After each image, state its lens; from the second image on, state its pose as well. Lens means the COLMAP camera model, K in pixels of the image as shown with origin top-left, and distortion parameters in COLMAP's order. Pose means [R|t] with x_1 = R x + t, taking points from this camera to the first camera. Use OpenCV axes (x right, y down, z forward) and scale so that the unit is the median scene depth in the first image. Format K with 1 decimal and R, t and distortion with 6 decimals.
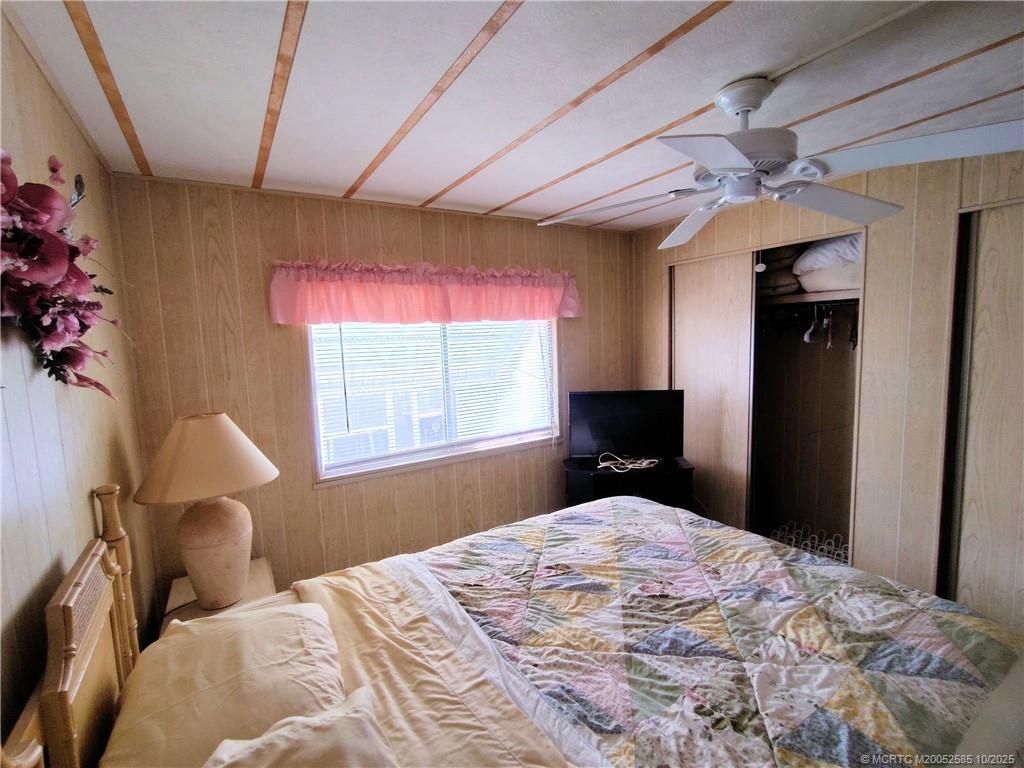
lens RADIAL K [[469.9, 0, 510.2], [0, 469.9, 385.7], [0, 0, 1]] dist [-0.014461, 0.007207]
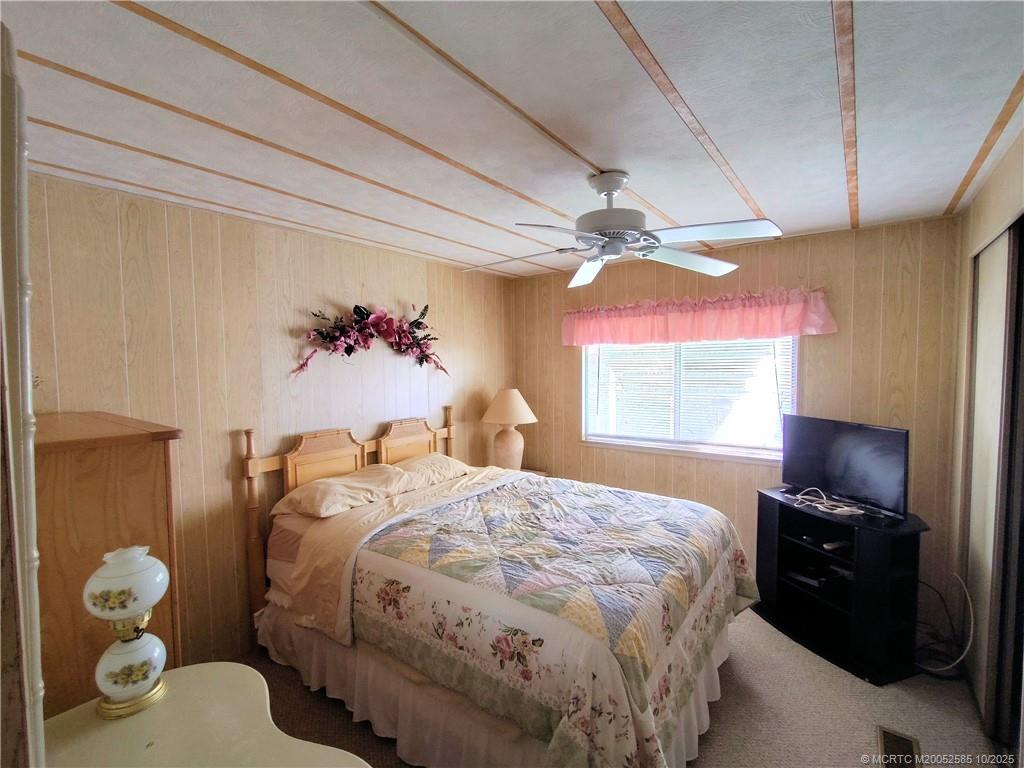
lens RADIAL K [[469.9, 0, 510.2], [0, 469.9, 385.7], [0, 0, 1]] dist [-0.014461, 0.007207]
pose [[0.345926, 0.080936, -0.934764, 1.609067], [-0.099061, 0.993855, 0.049393, -0.069249], [0.933018, 0.075512, 0.351818, 0.278753]]
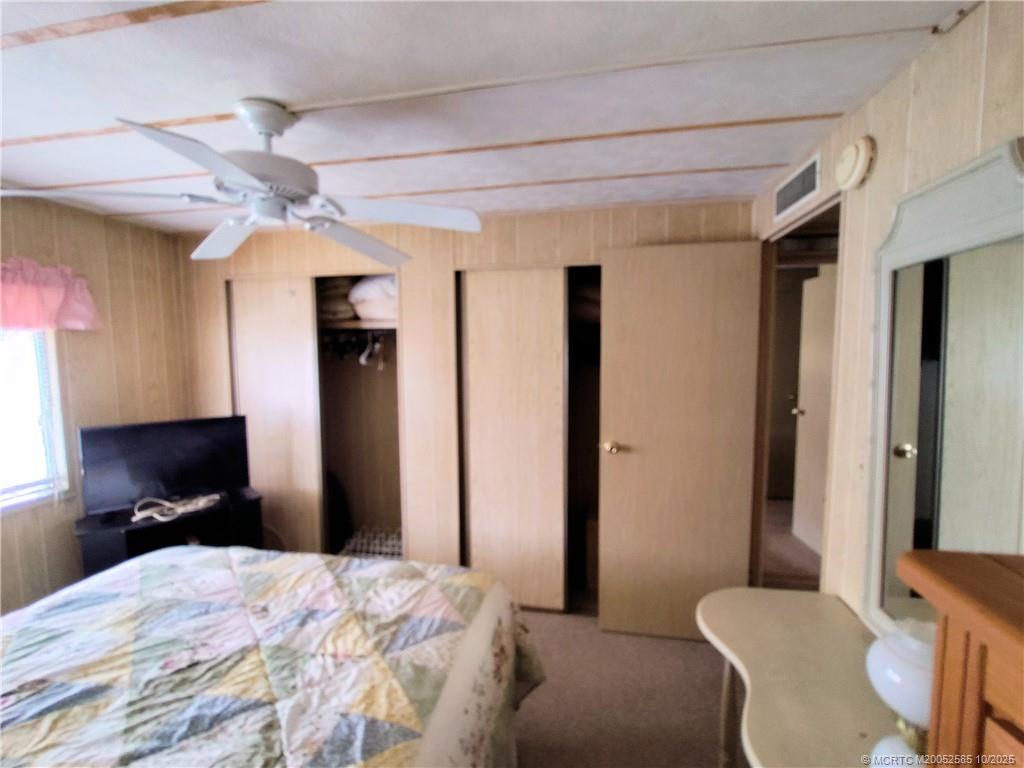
lens RADIAL K [[463.2, 0, 512.0], [0, 463.2, 386.6], [0, 0, 1]] dist [-0.001800, 0.000234]
pose [[0.680376, -0.029576, 0.732266, 0.111422], [0.056644, 0.998319, -0.012308, -0.009971], [-0.730671, 0.049852, 0.680908, -0.018128]]
